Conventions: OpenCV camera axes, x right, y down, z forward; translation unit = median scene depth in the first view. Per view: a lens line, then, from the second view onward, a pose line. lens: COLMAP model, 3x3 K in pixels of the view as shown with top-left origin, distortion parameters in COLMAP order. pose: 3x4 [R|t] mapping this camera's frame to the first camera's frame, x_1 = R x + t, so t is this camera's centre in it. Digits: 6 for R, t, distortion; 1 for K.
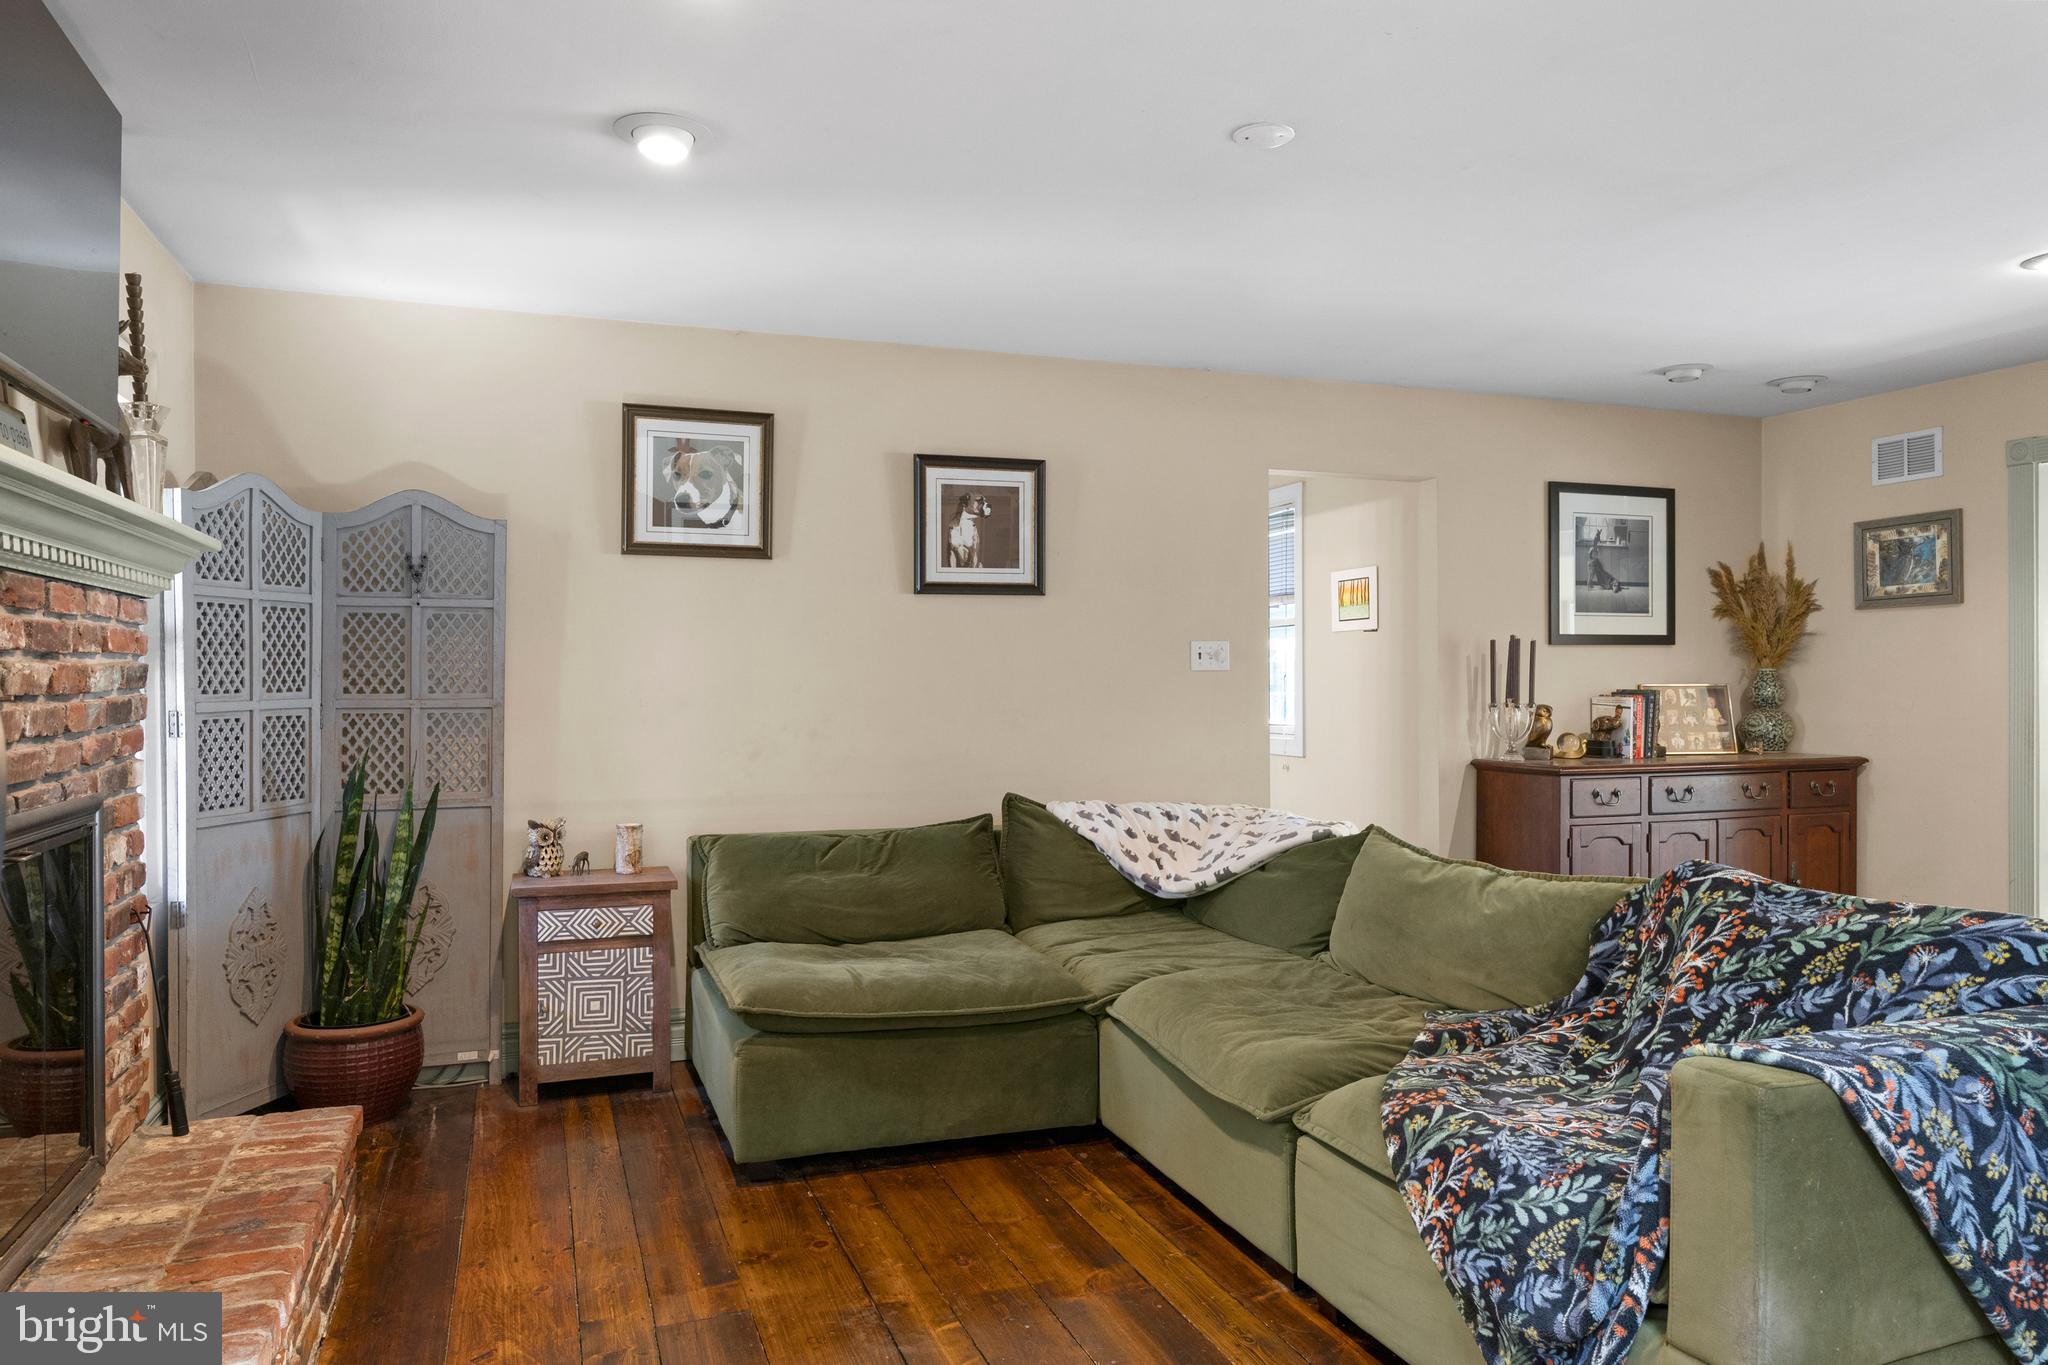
lens RADIAL K [[1331.2, 0, 1020.1], [0, 1331.2, 685.5], [0, 0, 1]] dist [-0.002964, -0.001550]
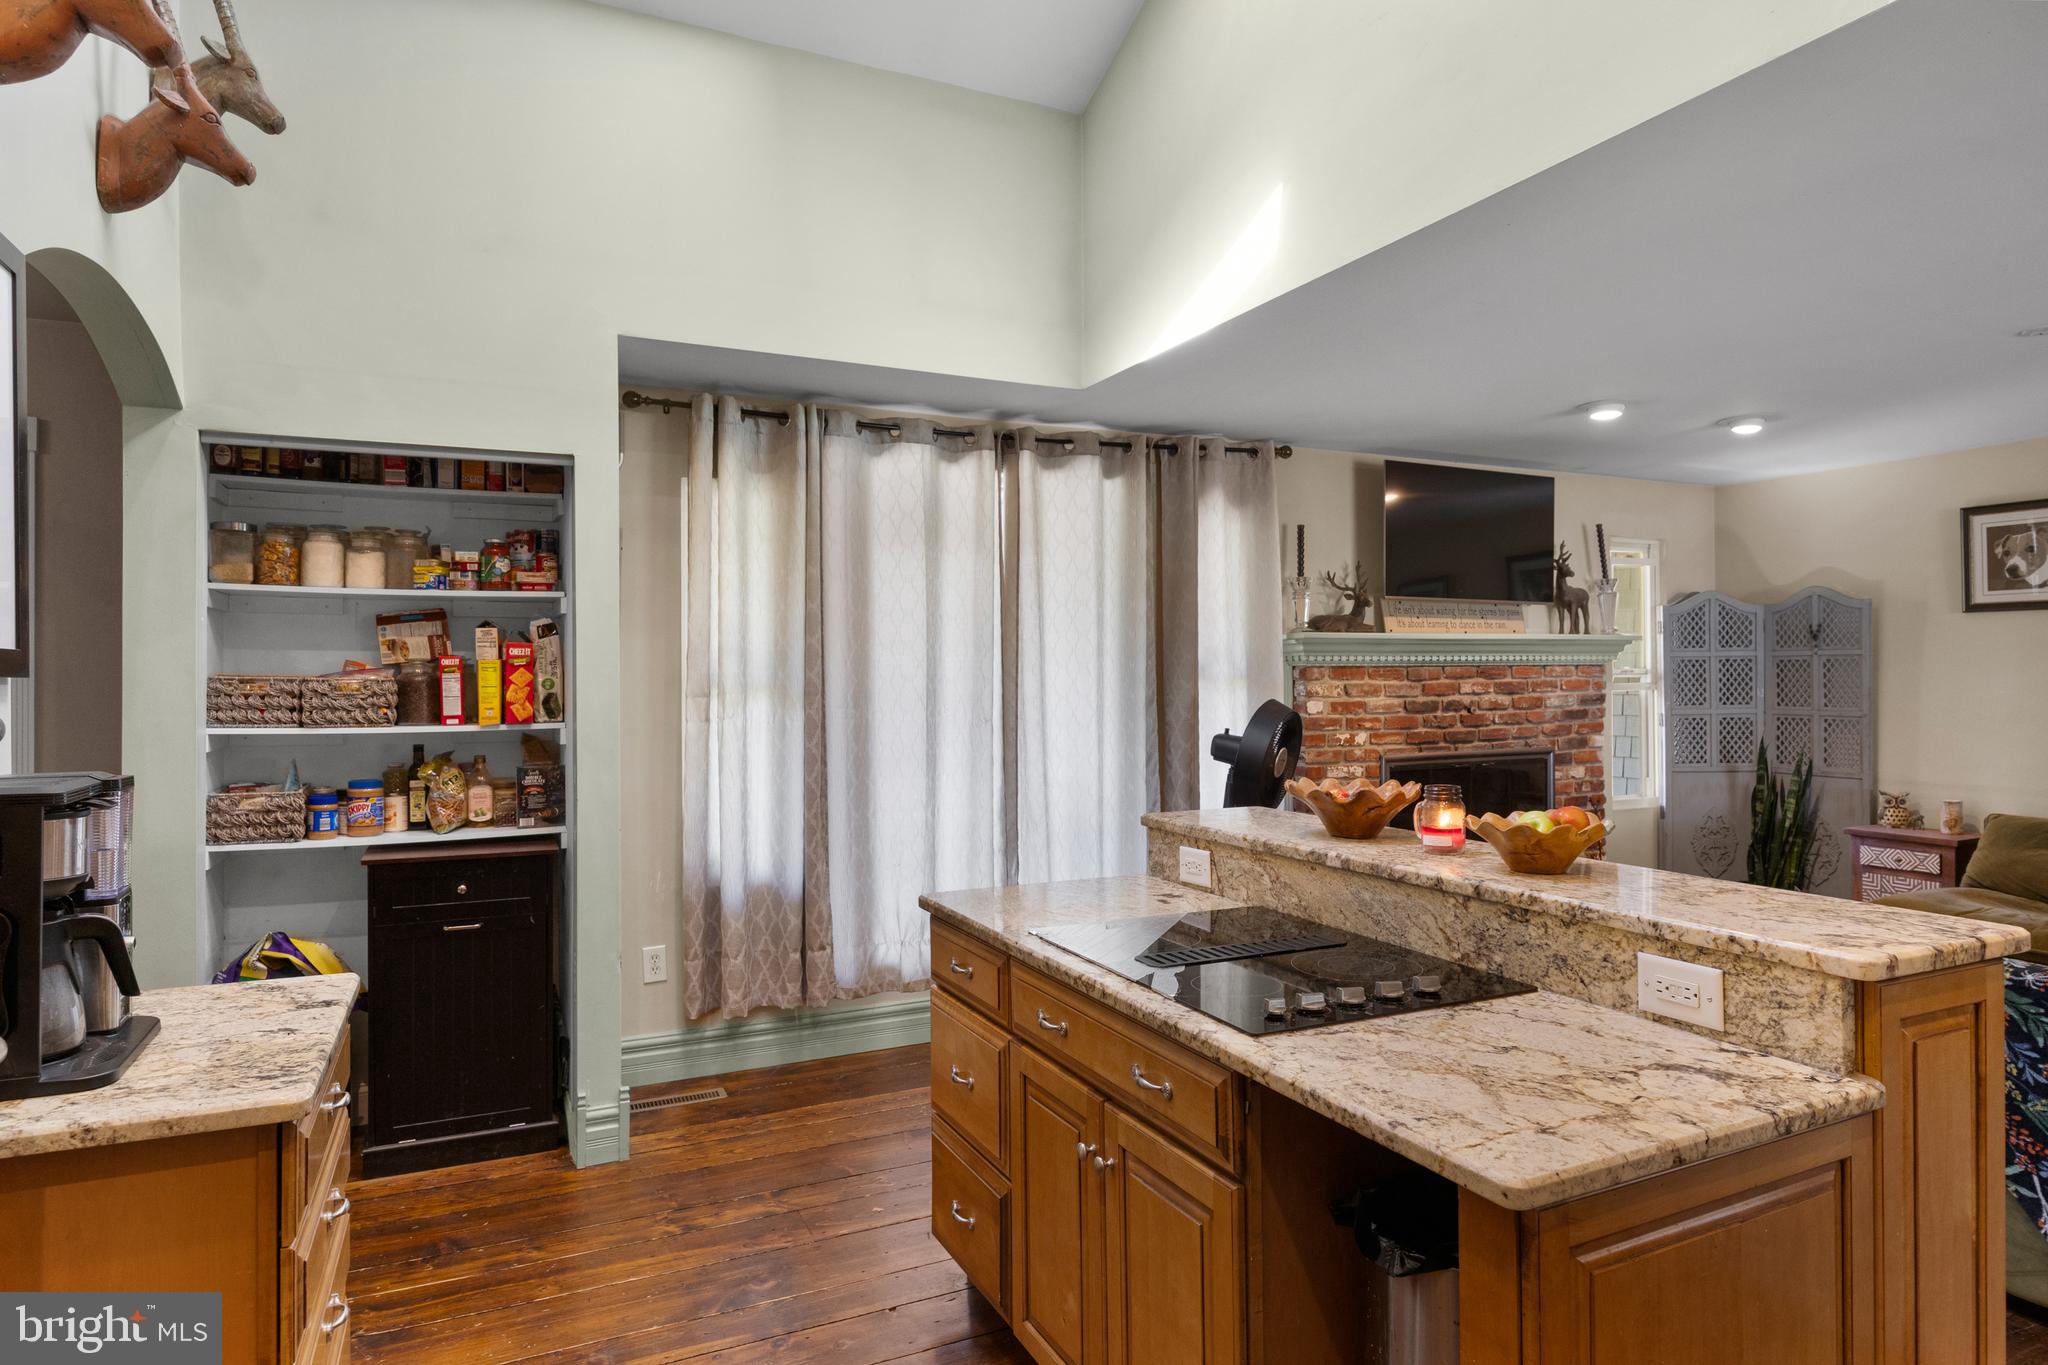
lens RADIAL K [[1159.4, 0, 1023.8], [0, 1159.4, 678.3], [0, 0, 1]] dist [0.000865, -0.002766]
pose [[0.088549, 0.003997, -0.996064, 0.963972], [0.003245, 0.999985, 0.004301, -0.041862], [0.996067, -0.003613, 0.088535, -0.133733]]
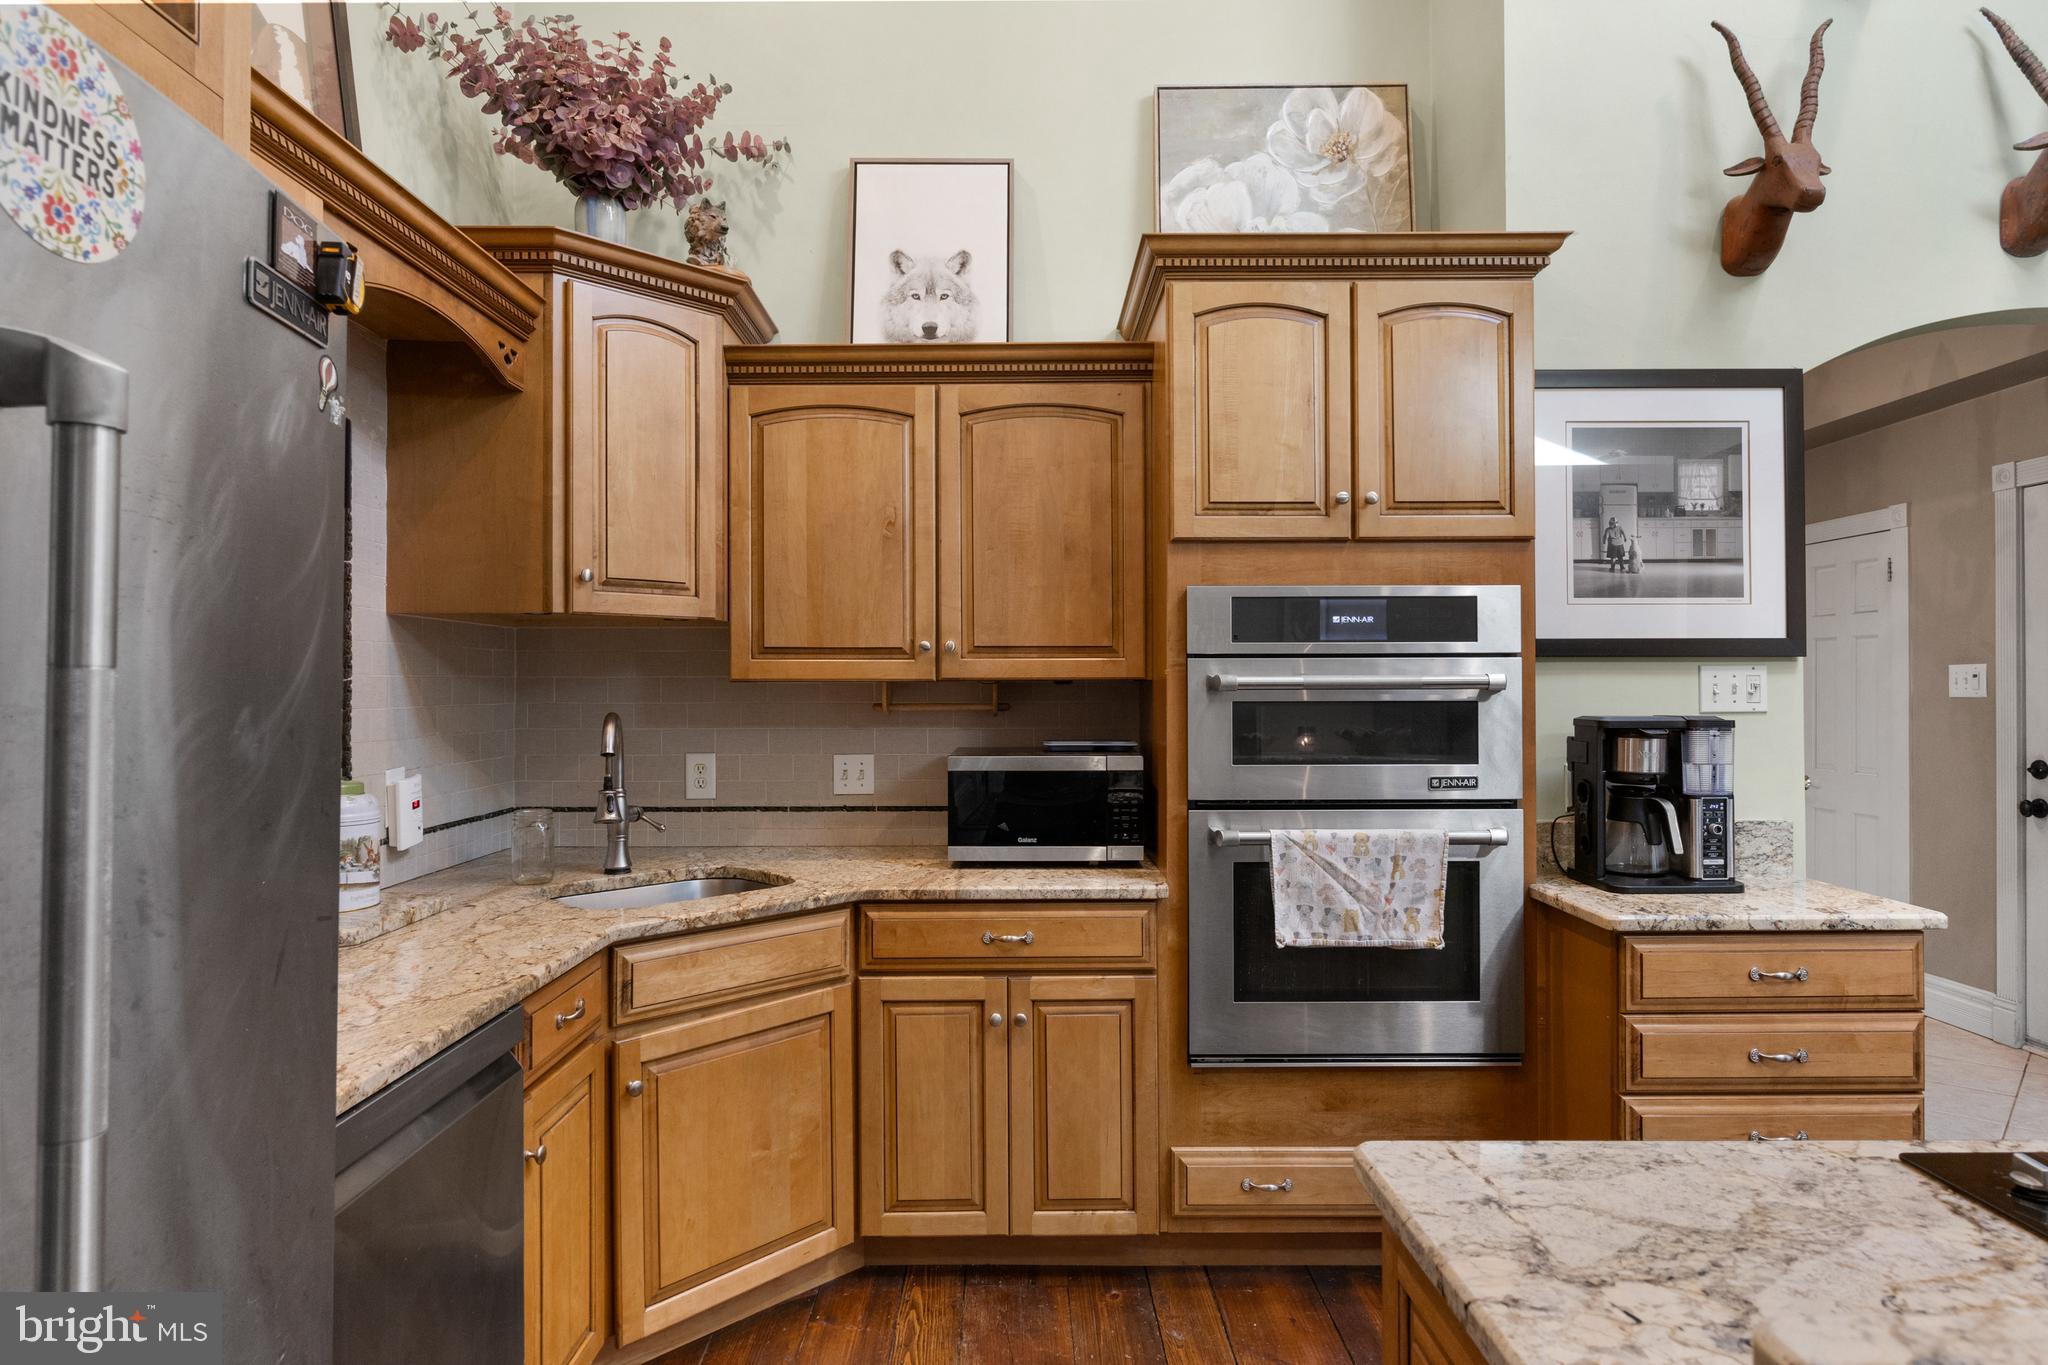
lens RADIAL K [[1153.2, 0, 1013.4], [0, 1153.2, 678.4], [0, 0, 1]] dist [0.000061, -0.000523]
pose [[-0.937477, 0.010327, 0.347894, 0.653420], [0.007973, 0.999935, -0.008197, -0.025763], [-0.347956, -0.004911, -0.937498, 0.327616]]
